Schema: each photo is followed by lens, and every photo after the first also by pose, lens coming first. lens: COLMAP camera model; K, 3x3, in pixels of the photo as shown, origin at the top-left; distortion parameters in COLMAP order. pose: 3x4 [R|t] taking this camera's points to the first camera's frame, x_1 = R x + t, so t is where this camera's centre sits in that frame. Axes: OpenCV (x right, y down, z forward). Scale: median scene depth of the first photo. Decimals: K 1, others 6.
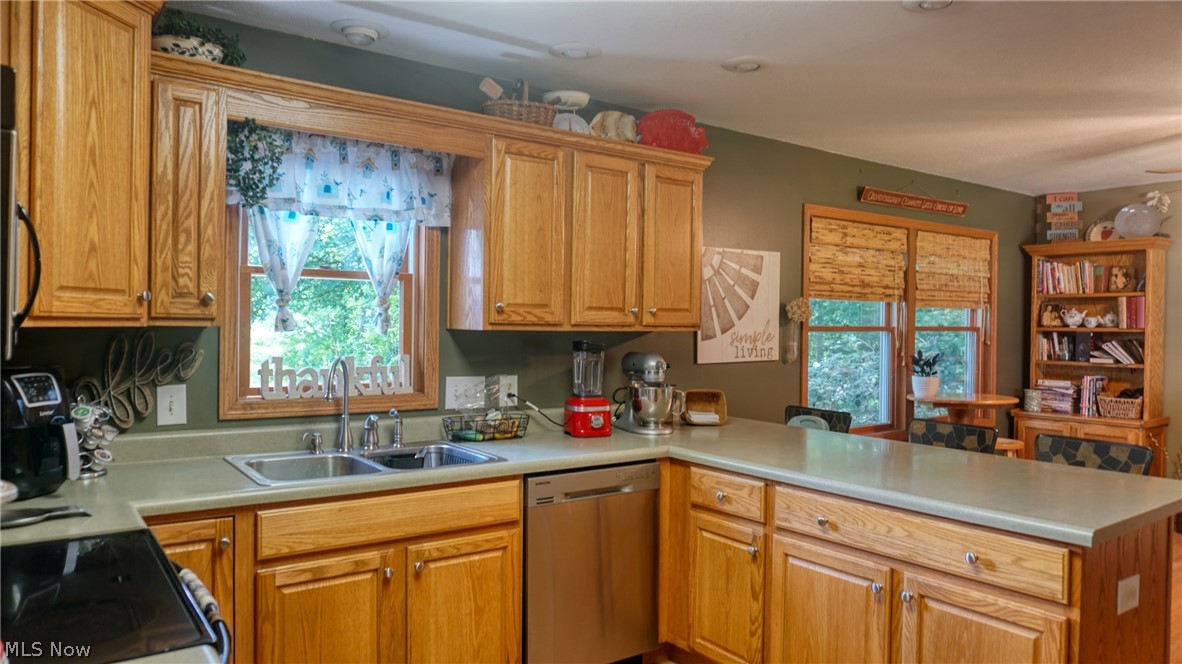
lens RADIAL K [[797.4, 0, 592.1], [0, 797.4, 326.5], [0, 0, 1]] dist [-0.002089, 0.001061]
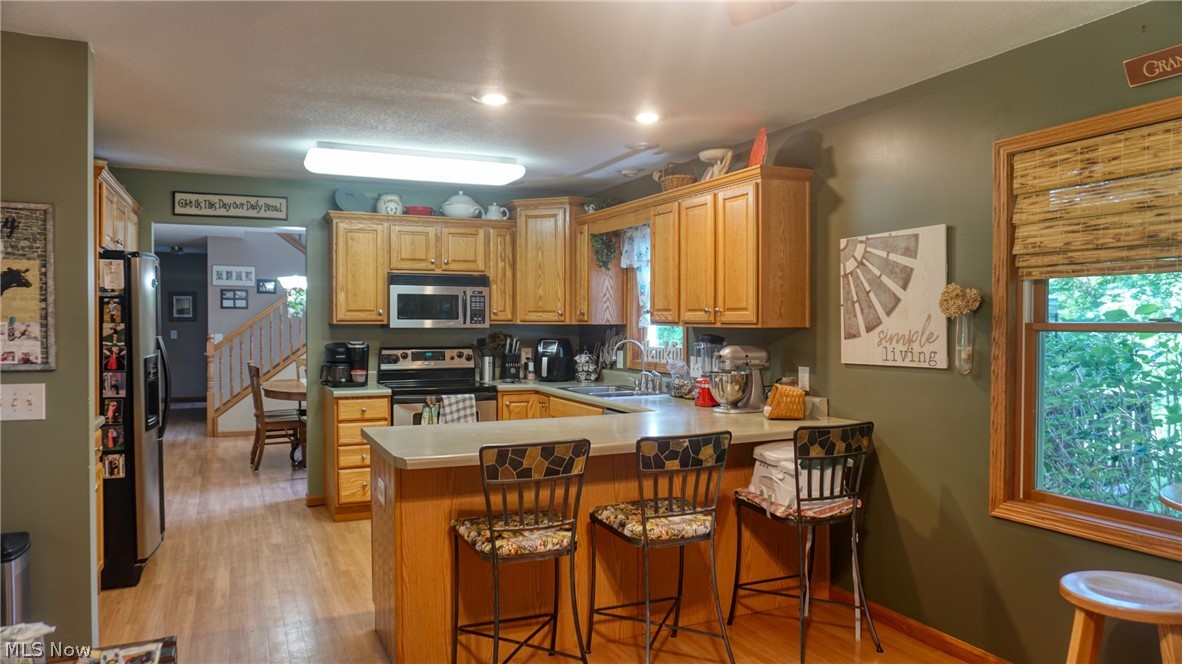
lens RADIAL K [[797.4, 0, 590.9], [0, 797.4, 334.4], [0, 0, 1]] dist [-0.002089, 0.001061]
pose [[-0.201829, 0.000362, -0.979421, 1.074969], [-0.013405, 0.999905, 0.003132, 0.012782], [0.979329, 0.013762, -0.201805, 0.866975]]
